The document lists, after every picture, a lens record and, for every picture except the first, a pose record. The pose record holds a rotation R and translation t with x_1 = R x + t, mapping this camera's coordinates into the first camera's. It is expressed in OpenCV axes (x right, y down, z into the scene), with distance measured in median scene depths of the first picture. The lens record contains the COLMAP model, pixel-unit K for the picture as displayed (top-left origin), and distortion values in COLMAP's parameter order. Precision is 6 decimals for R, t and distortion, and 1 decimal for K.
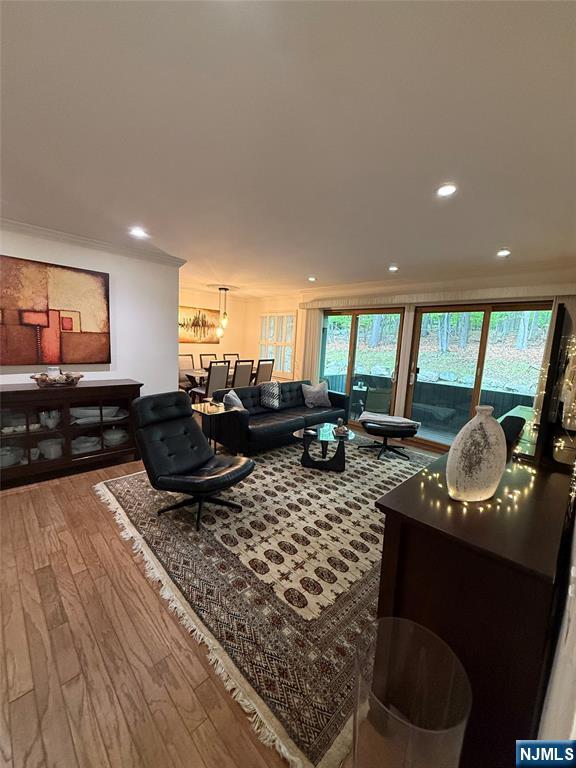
lens RADIAL K [[305.6, 0, 293.4], [0, 305.6, 378.9], [0, 0, 1]] dist [0.000322, 0.000653]
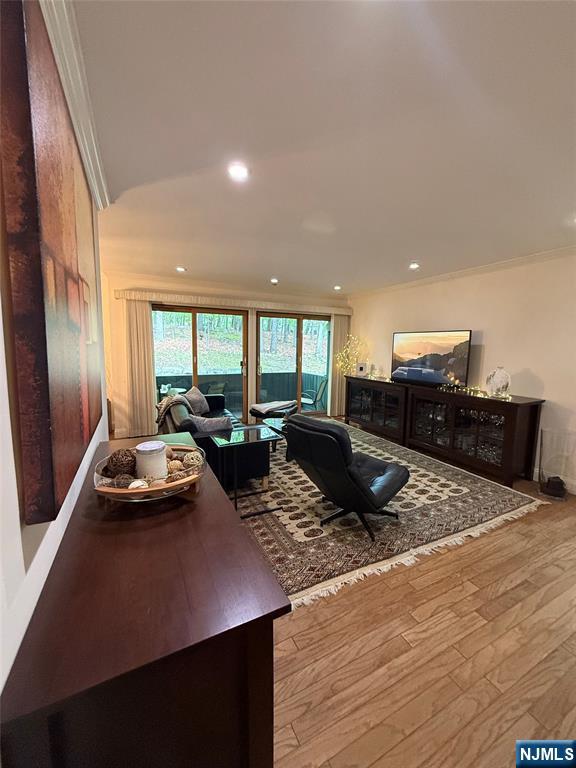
lens RADIAL K [[305.6, 0, 293.5], [0, 305.6, 384.5], [0, 0, 1]] dist [0.000322, 0.000653]
pose [[0.312076, -0.158843, 0.936684, -1.543882], [0.125872, 0.984146, 0.124954, -0.182582], [-0.941682, 0.078907, 0.327123, 1.065912]]
